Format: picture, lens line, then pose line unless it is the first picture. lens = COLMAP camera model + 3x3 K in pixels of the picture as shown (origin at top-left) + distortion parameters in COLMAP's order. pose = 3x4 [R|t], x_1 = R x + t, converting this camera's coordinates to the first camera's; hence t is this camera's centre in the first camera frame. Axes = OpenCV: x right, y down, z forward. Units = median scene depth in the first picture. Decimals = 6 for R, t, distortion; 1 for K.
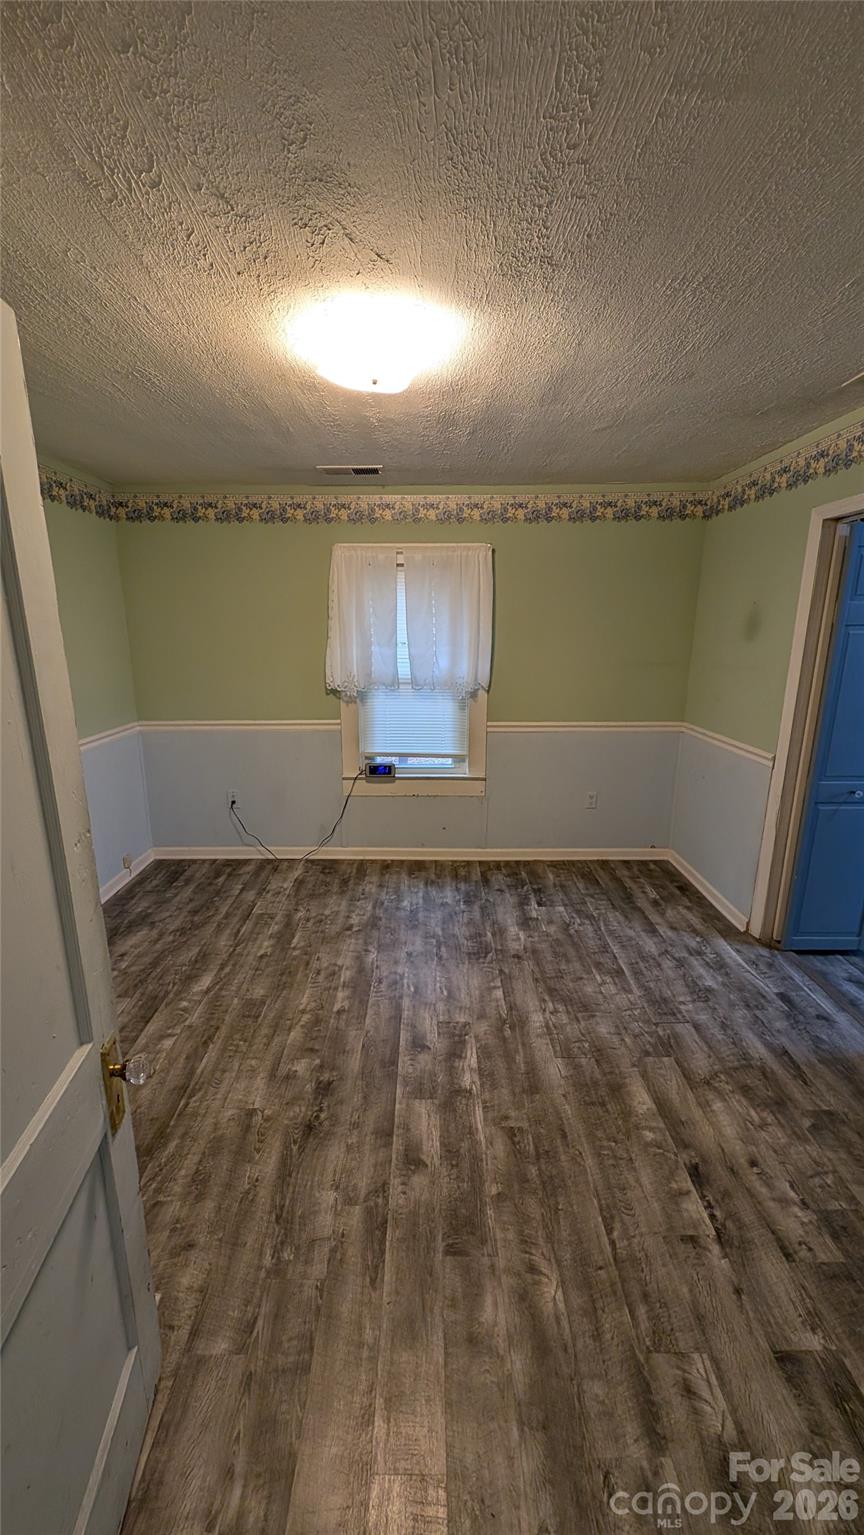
lens RADIAL K [[571.6, 0, 428.2], [0, 571.6, 763.2], [0, 0, 1]] dist [0.025296, -0.019149]
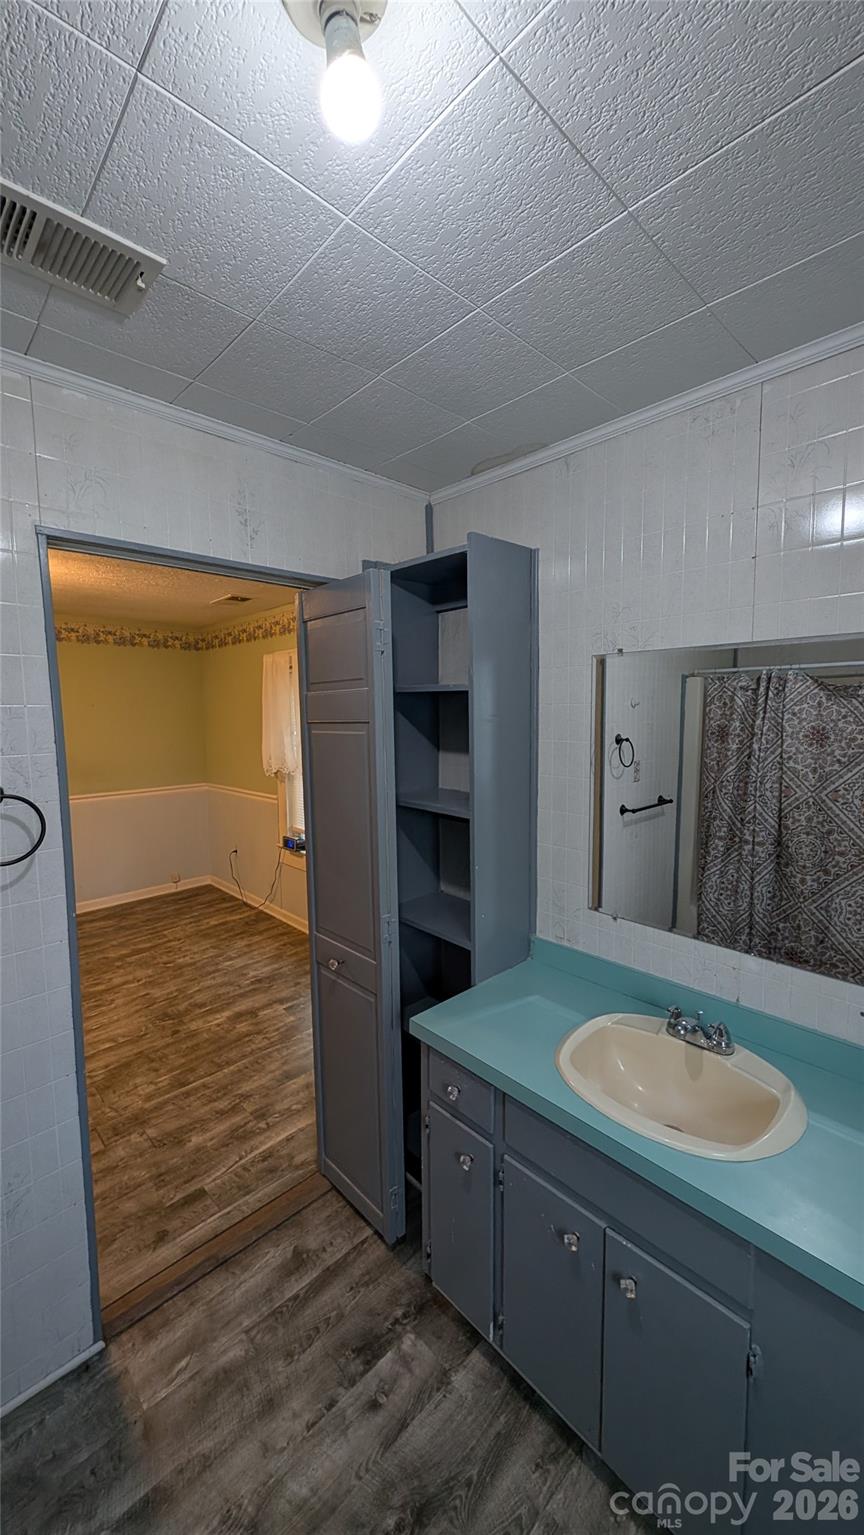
lens RADIAL K [[574.6, 0, 428.4], [0, 574.6, 763.2], [0, 0, 1]] dist [0.022337, -0.013166]
pose [[0.684446, 0.058351, -0.726725, 1.074036], [-0.151271, 0.986466, -0.063264, -0.134453], [0.713198, 0.153233, 0.684009, 0.468347]]
